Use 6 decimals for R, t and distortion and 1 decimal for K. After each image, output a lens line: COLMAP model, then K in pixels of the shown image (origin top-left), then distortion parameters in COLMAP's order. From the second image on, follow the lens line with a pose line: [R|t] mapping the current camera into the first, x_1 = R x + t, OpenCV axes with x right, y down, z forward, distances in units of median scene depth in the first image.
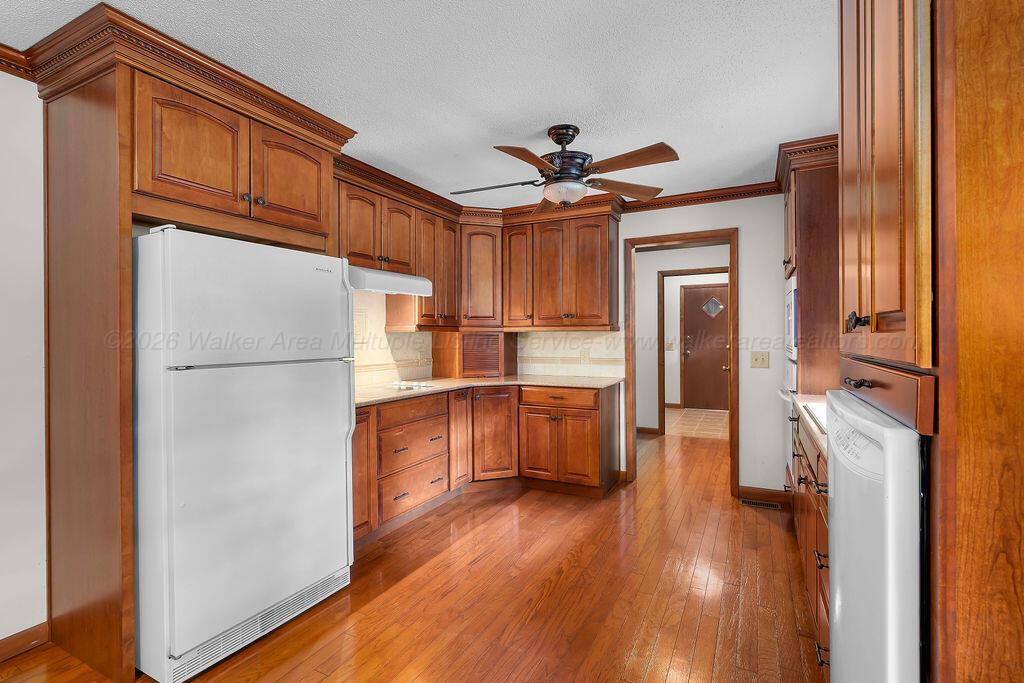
lens RADIAL K [[477.0, 0, 512.8], [0, 477.0, 339.7], [0, 0, 1]] dist [0.001028, -0.001020]
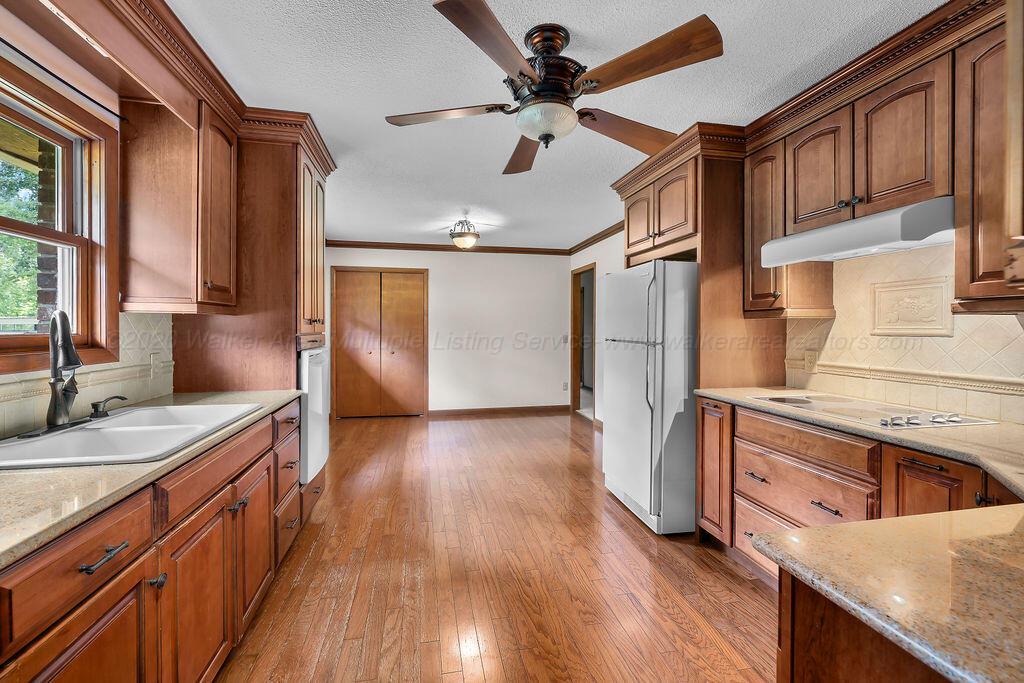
lens RADIAL K [[439.8, 0, 515.6], [0, 439.8, 327.5], [0, 0, 1]] dist [0.000197, -0.000069]
pose [[-0.775000, 0.005224, -0.631939, 0.386242], [0.000796, 0.999973, 0.007291, -0.005755], [0.631960, 0.005147, -0.774984, 1.015685]]
